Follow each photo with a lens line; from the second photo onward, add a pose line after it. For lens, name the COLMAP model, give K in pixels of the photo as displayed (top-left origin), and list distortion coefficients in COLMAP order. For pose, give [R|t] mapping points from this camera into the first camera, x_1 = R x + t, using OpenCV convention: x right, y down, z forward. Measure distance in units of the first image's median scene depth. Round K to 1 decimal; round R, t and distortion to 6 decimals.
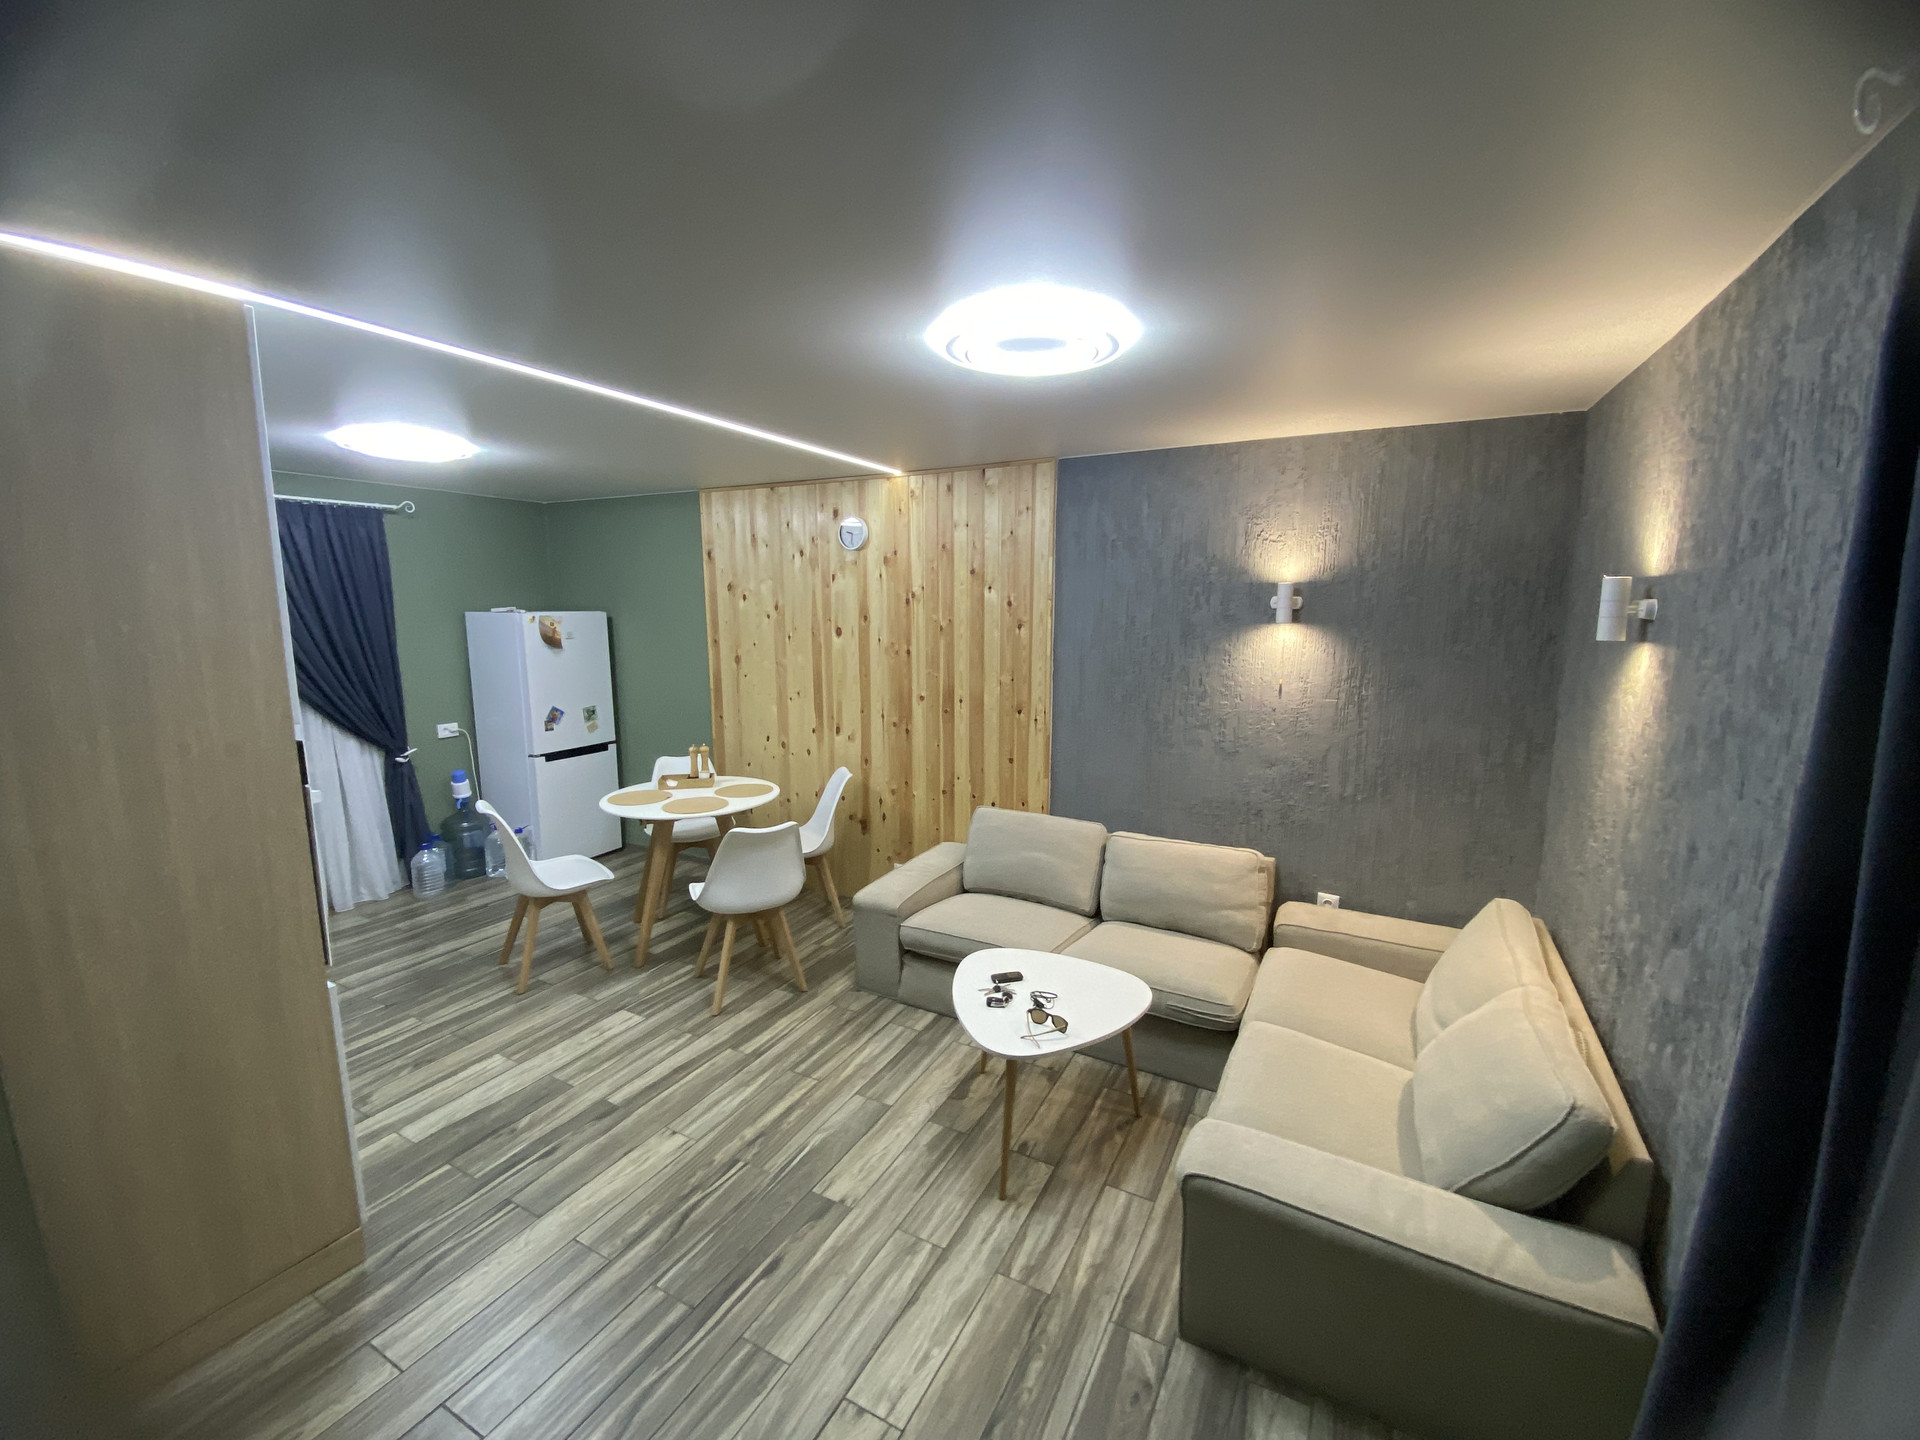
lens RADIAL K [[772.7, 0, 964.4], [0, 772.7, 717.1], [0, 0, 1]] dist [-0.016968, -0.001807]
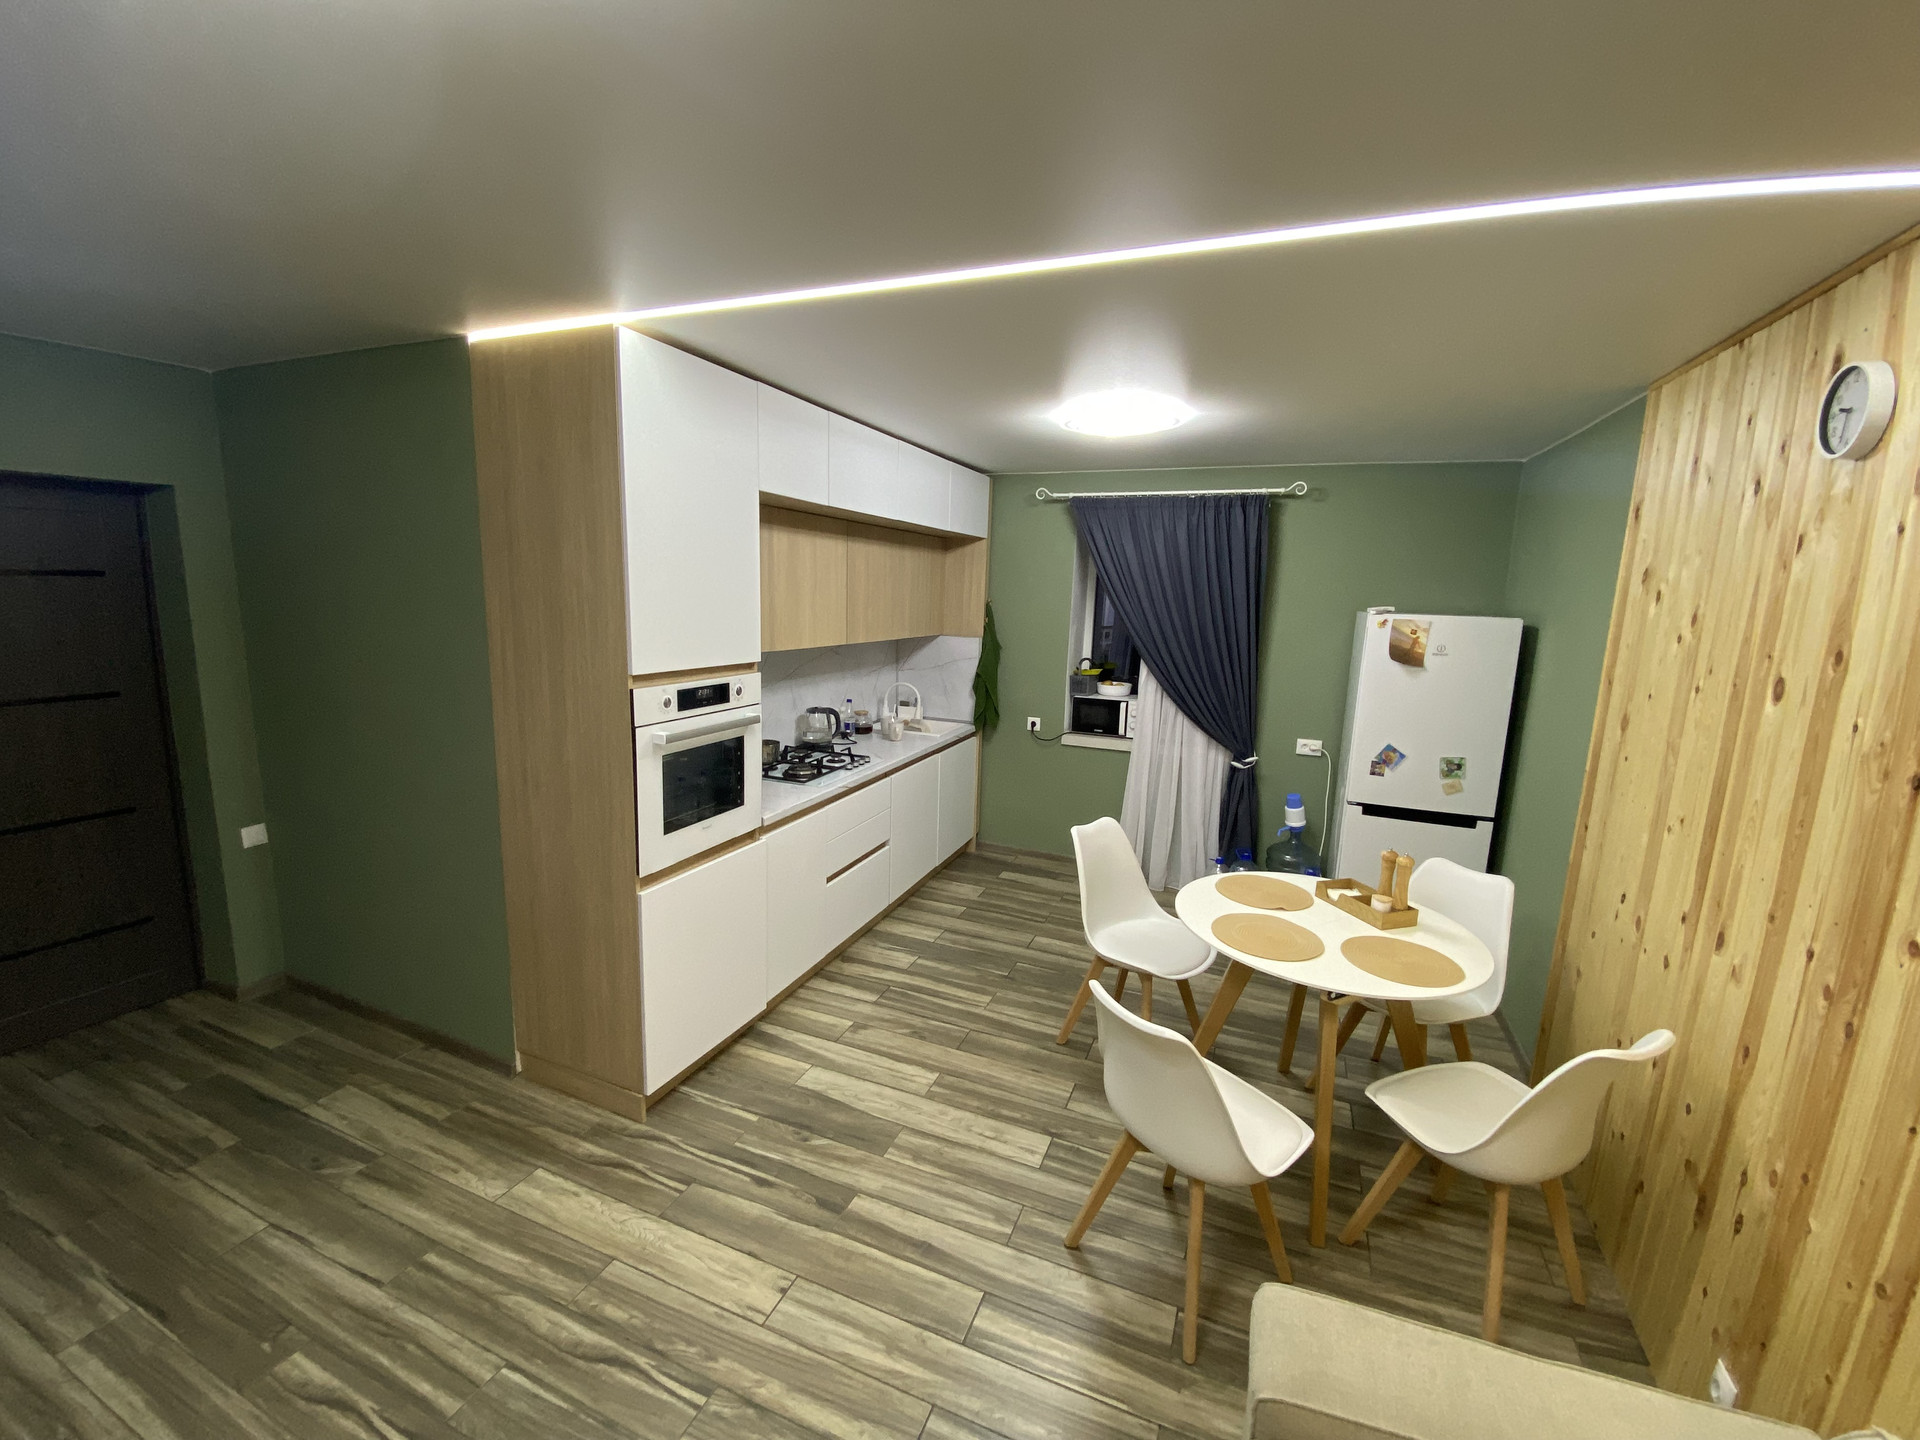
lens RADIAL K [[772.7, 0, 958.3], [0, 772.7, 724.8], [0, 0, 1]] dist [-0.016968, -0.001807]
pose [[0.091003, 0.171953, -0.980893, 0.211446], [-0.176067, 0.972241, 0.154101, -0.108152], [0.980163, 0.158679, 0.118752, 0.763875]]
